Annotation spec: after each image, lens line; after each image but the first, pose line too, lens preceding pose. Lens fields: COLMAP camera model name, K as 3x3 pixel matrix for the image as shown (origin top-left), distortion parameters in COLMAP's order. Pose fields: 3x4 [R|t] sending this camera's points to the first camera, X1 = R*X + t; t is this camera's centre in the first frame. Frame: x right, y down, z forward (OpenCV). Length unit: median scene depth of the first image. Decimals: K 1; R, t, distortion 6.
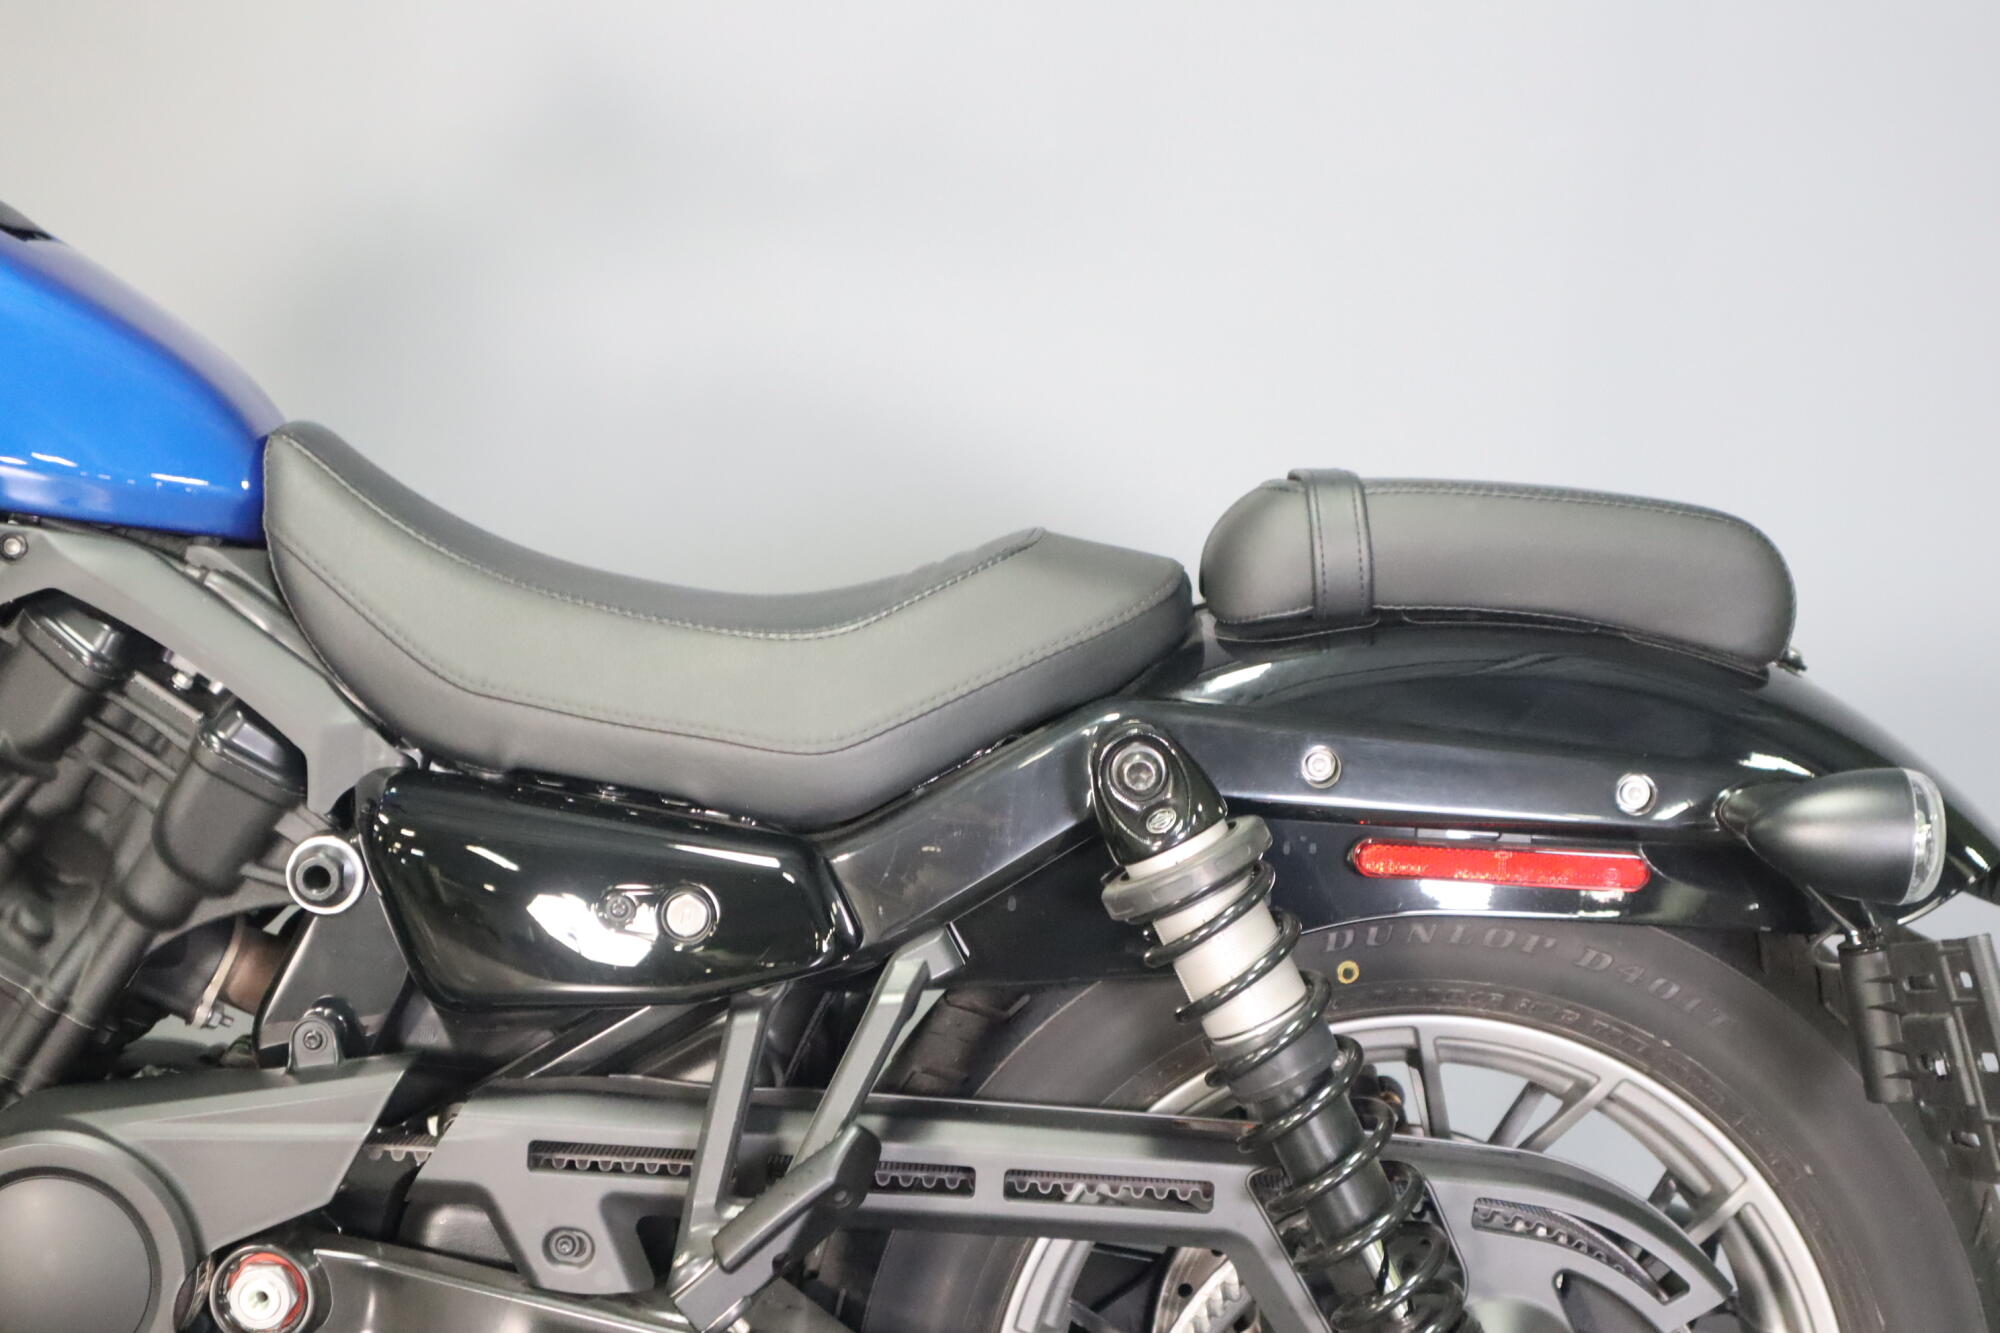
lens RADIAL K [[3027.4, 0, 1000.0], [0, 3027.4, 666.5], [0, 0, 1]] dist [-0.044630, 0.499512]
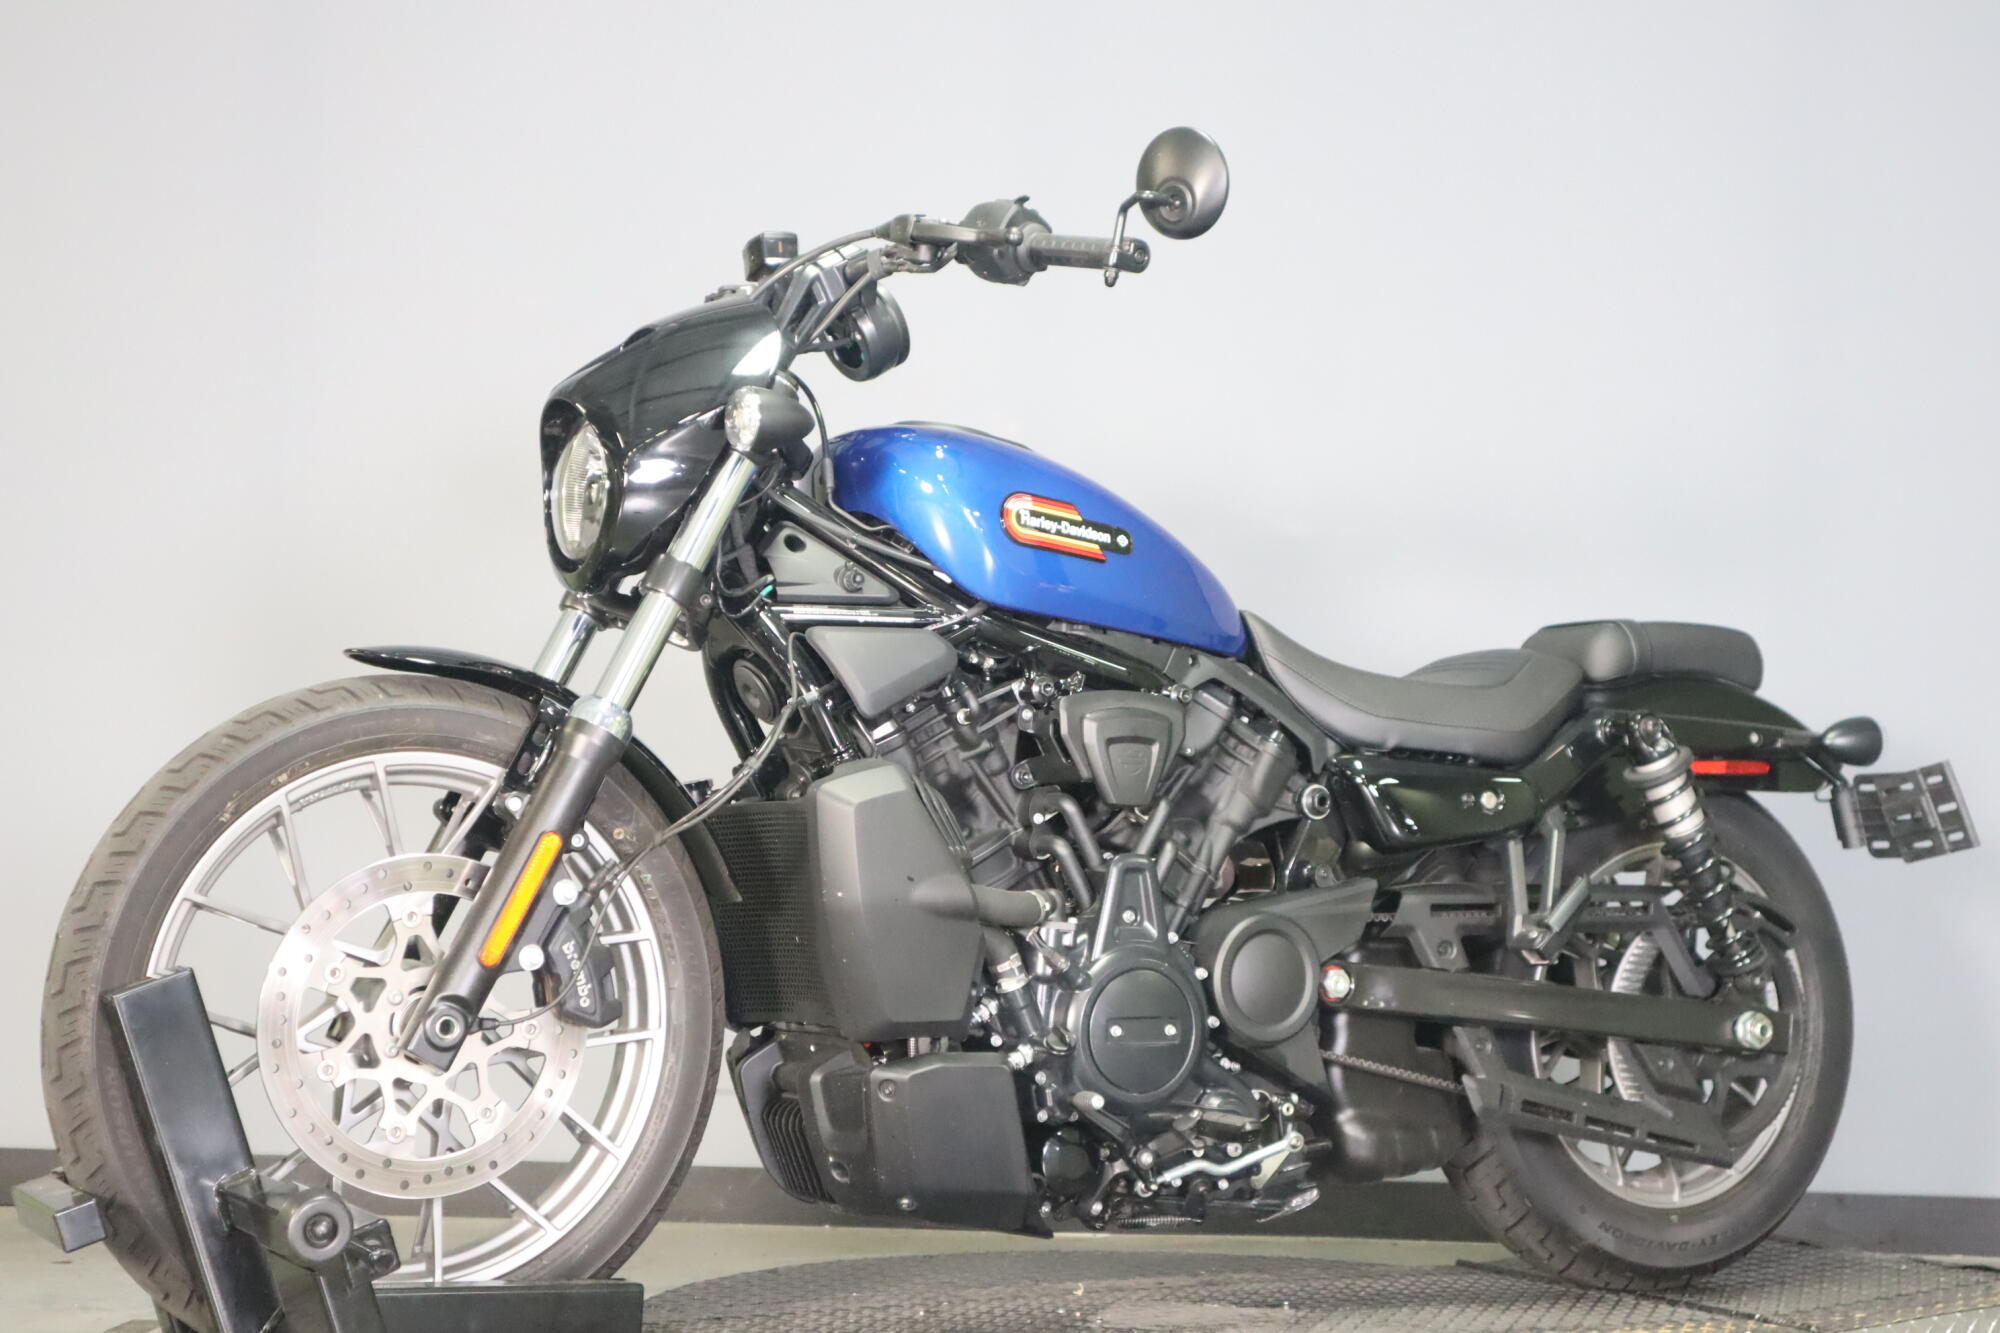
lens RADIAL K [[3036.4, 0, 1000.0], [0, 3036.4, 666.5], [0, 0, 1]] dist [-0.018363, 0.008843]
pose [[0.850569, -0.027273, 0.525156, -1.655895], [0.089366, 0.991624, -0.093245, 0.163570], [-0.518214, 0.126242, 0.845882, -0.829224]]
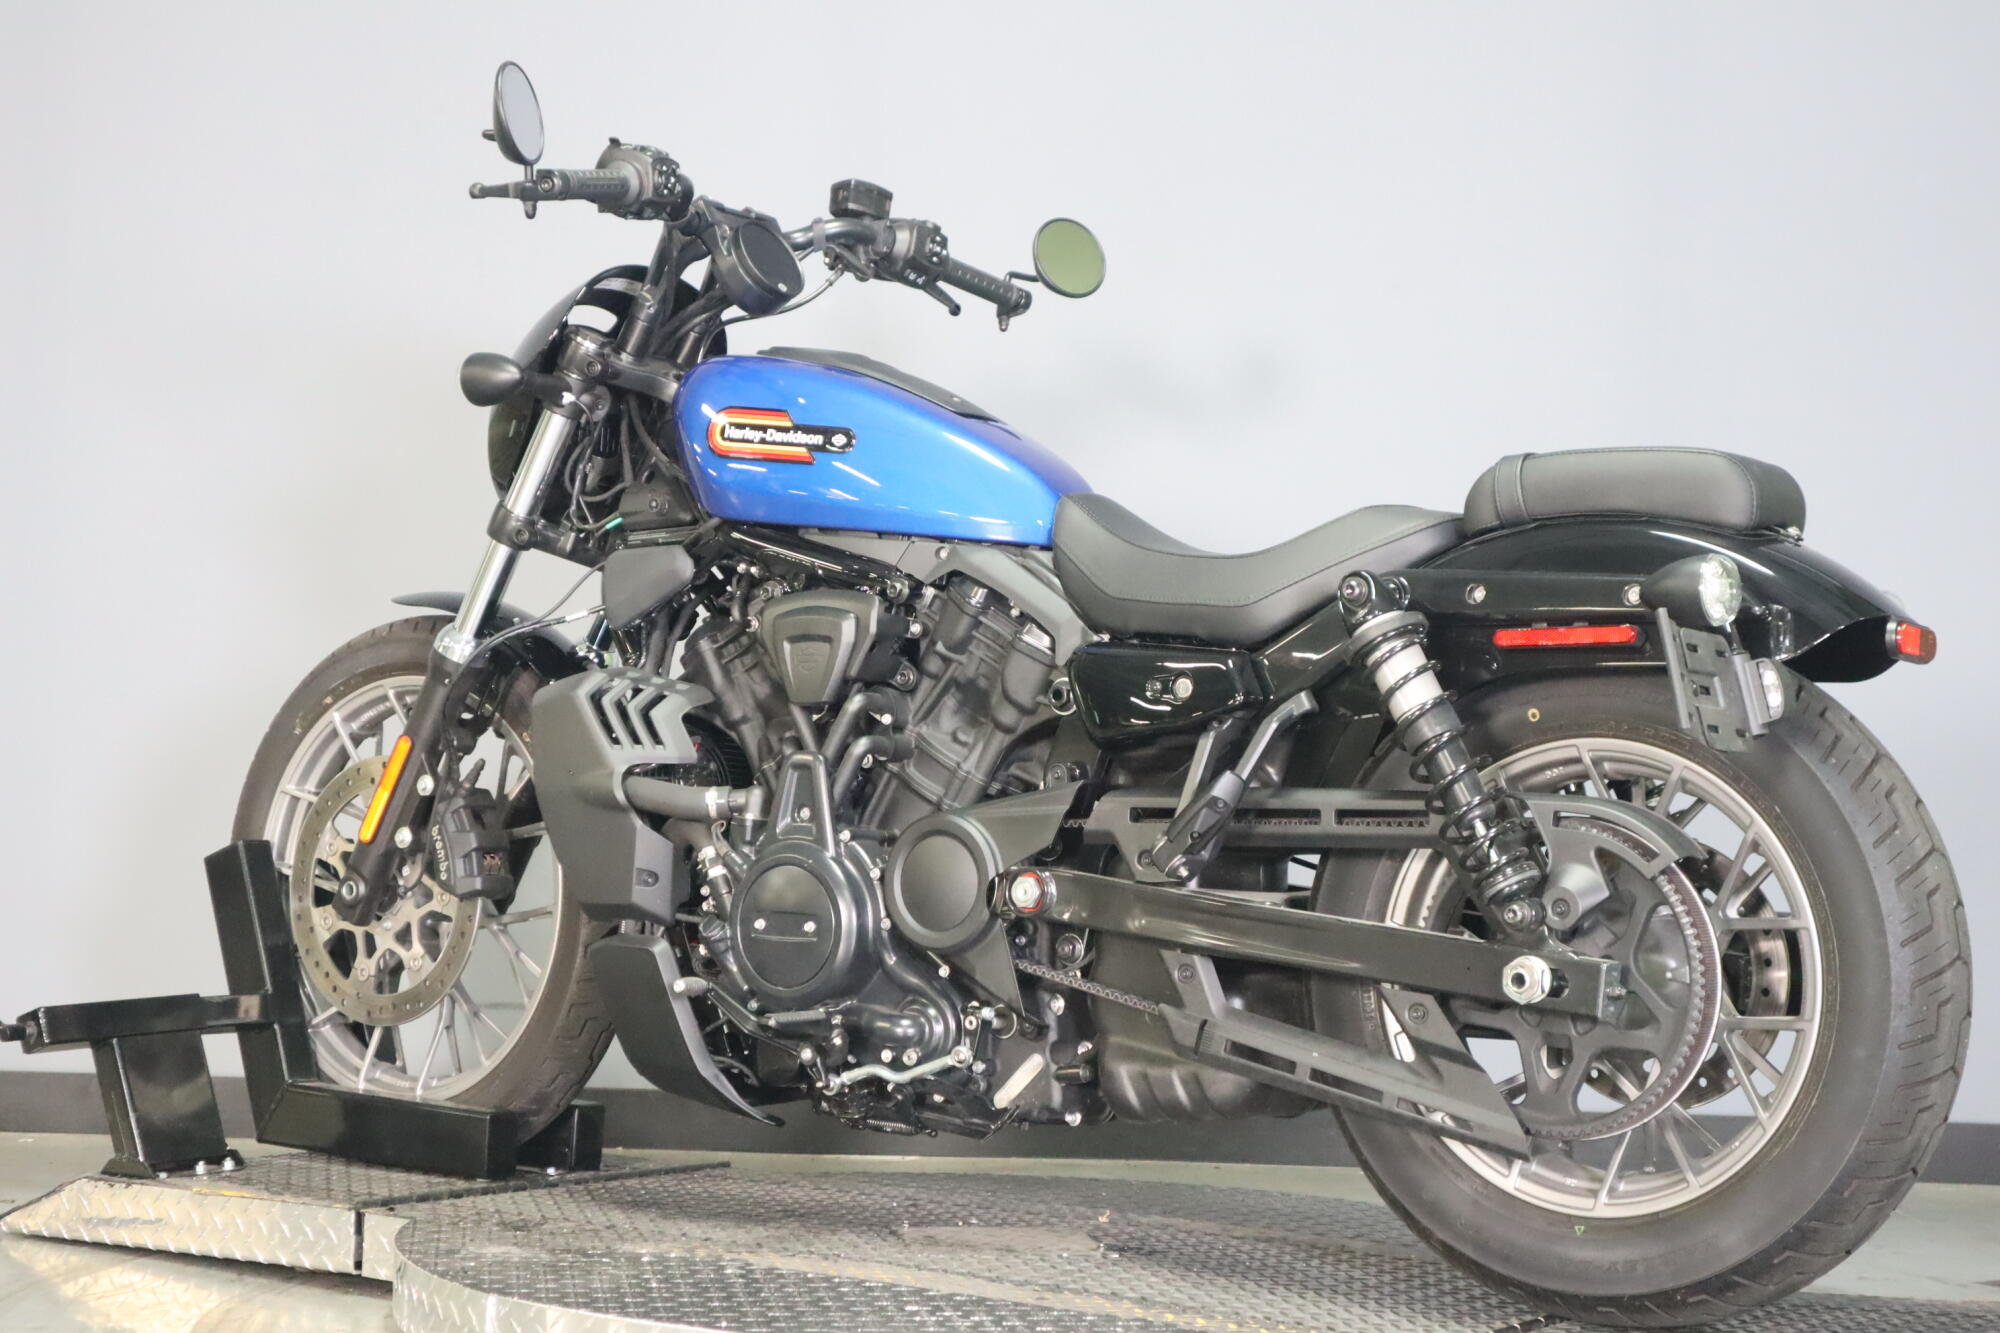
lens RADIAL K [[3206.5, 0, 1000.0], [0, 3206.5, 666.5], [0, 0, 1]] dist [-0.017671, 0.087542]
pose [[0.831352, -0.074158, -0.550776, 0.974804], [-0.010360, 0.988817, -0.148774, 0.385718], [0.555649, 0.129390, 0.821287, -0.849355]]
